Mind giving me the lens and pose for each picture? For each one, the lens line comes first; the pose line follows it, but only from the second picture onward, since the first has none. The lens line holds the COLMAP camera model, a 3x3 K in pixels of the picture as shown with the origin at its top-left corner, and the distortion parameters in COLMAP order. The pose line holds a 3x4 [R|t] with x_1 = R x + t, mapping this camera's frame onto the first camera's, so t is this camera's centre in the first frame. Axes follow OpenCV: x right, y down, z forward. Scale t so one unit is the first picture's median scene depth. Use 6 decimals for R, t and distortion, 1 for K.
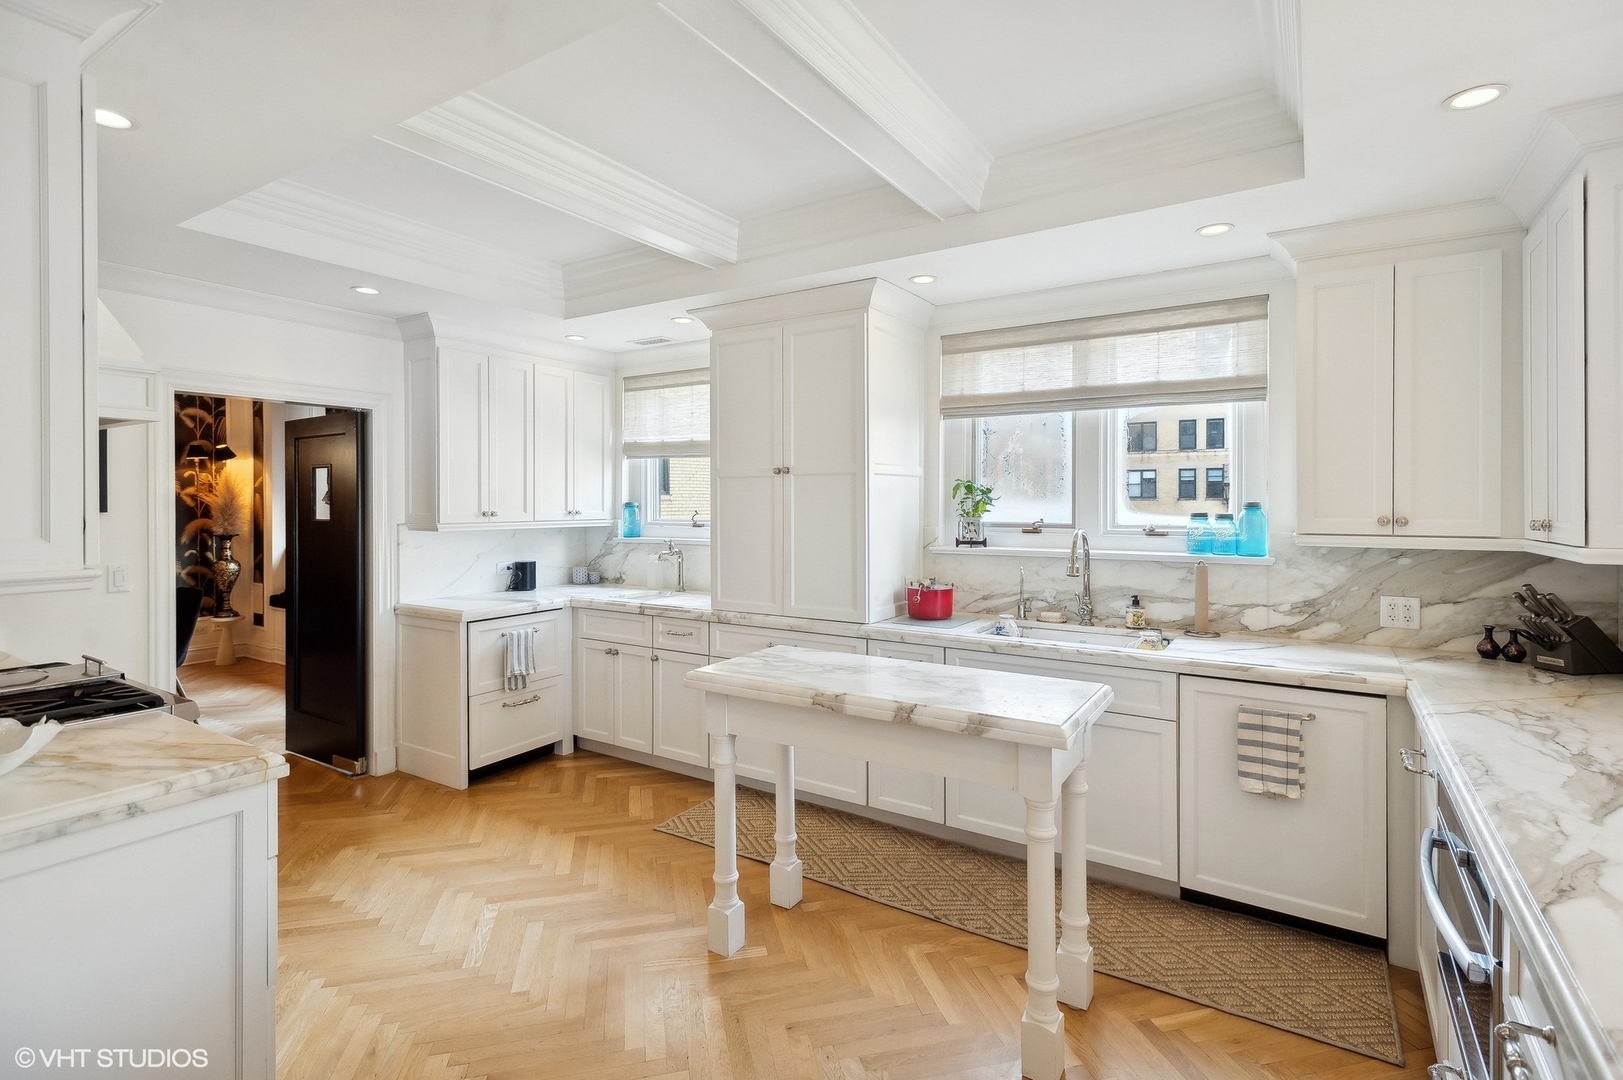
lens RADIAL K [[774.2, 0, 817.0], [0, 774.2, 502.9], [0, 0, 1]] dist [0.014475, -0.000497]
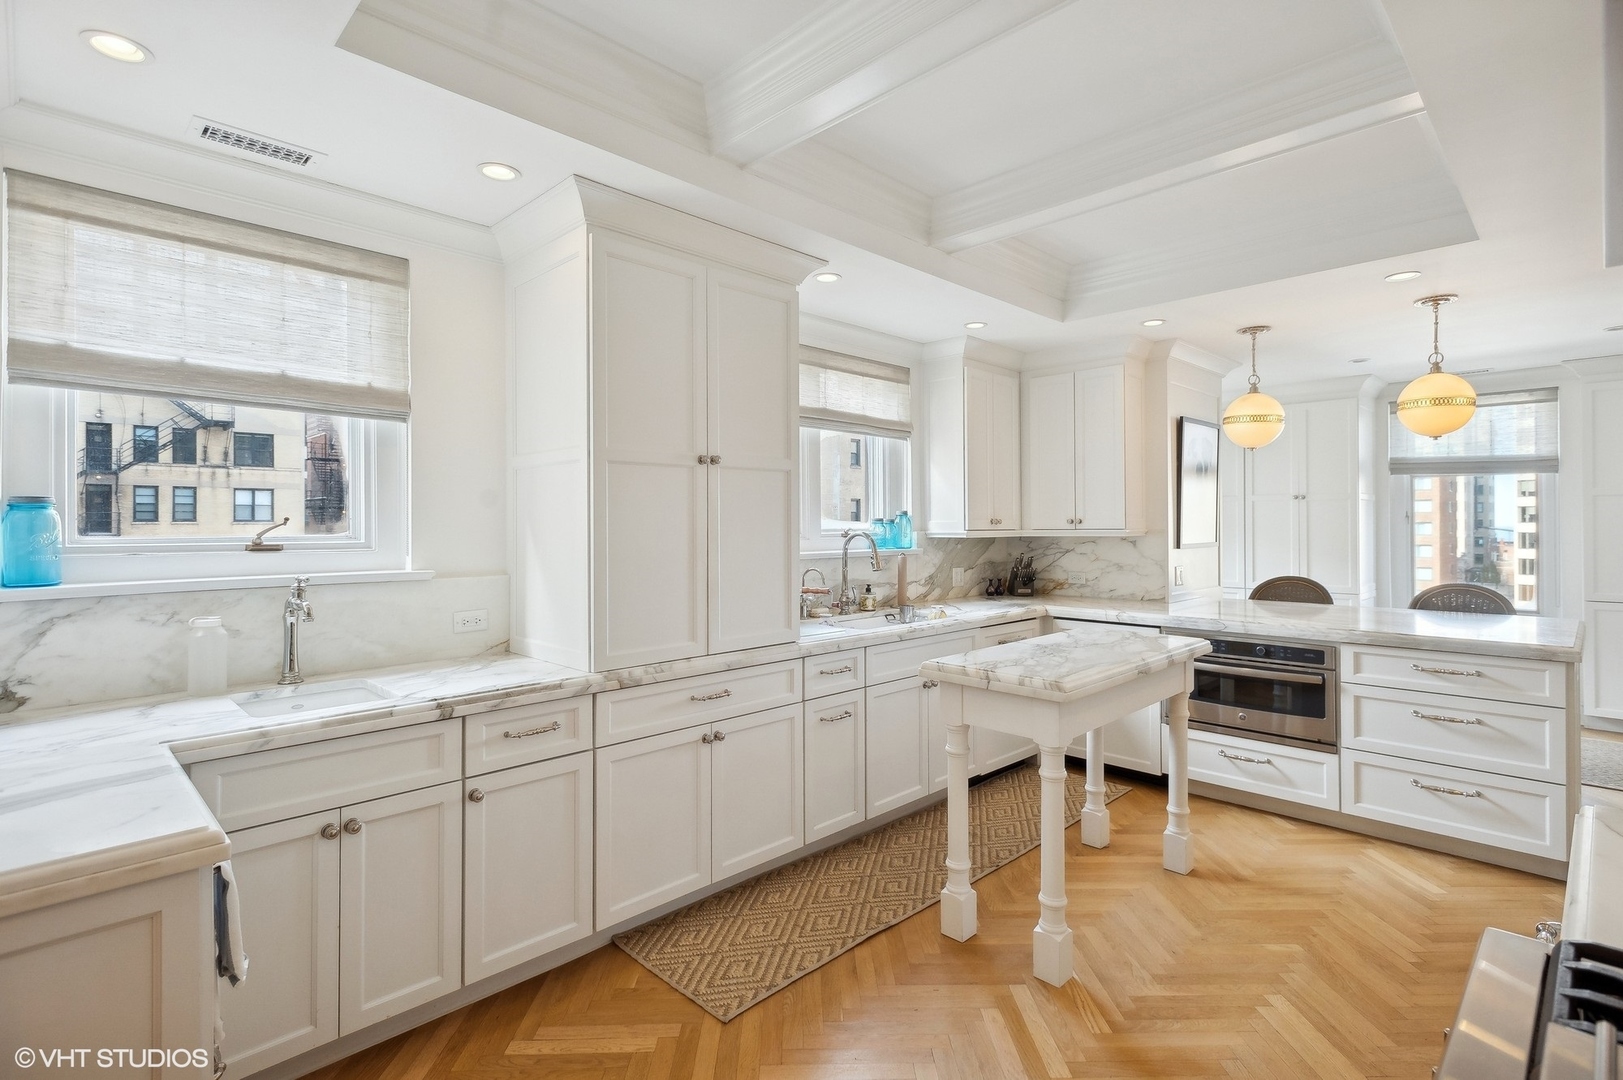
lens RADIAL K [[775.4, 0, 813.3], [0, 775.4, 521.0], [0, 0, 1]] dist [0.016520, -0.001350]
pose [[0.216638, 0.004941, 0.976240, -0.732040], [0.005548, 0.999965, -0.006293, 0.021778], [-0.976236, 0.006780, 0.216603, 0.721208]]
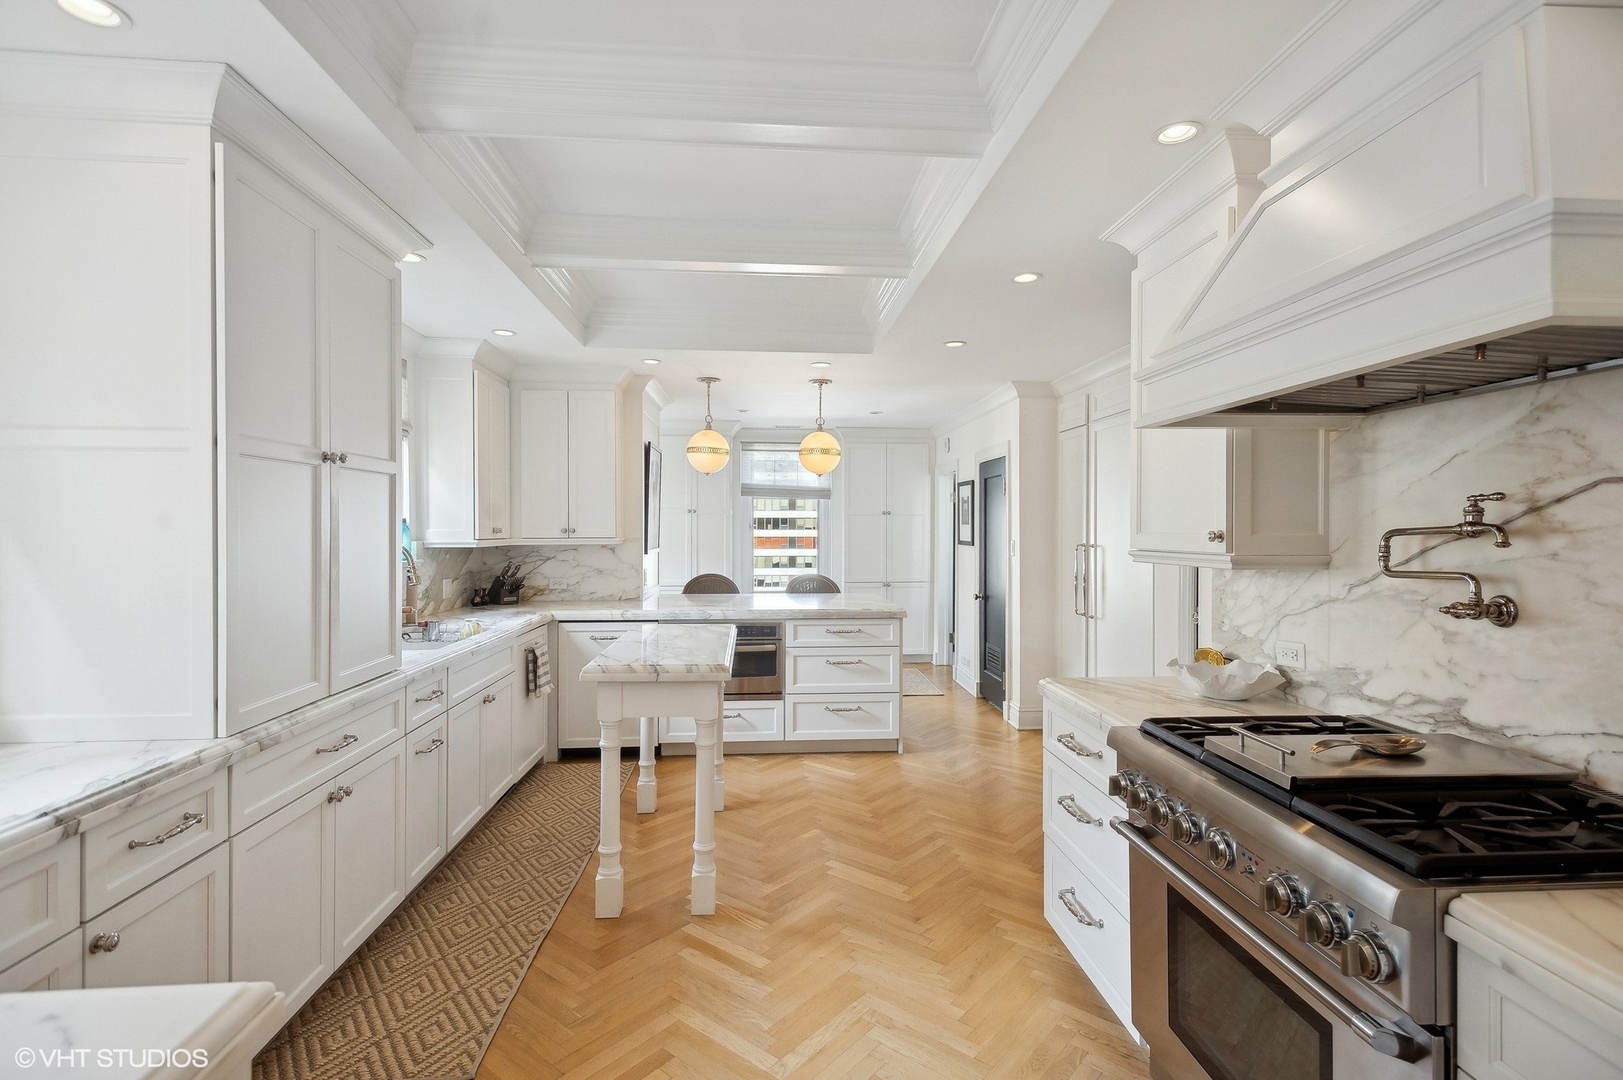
lens RADIAL K [[777.3, 0, 813.6], [0, 777.3, 533.3], [0, 0, 1]] dist [0.025908, -0.008589]
pose [[-0.600583, -0.004505, 0.799550, -0.747878], [0.000509, 0.999982, 0.006017, 0.013893], [-0.799563, 0.004020, -0.600569, 1.040604]]
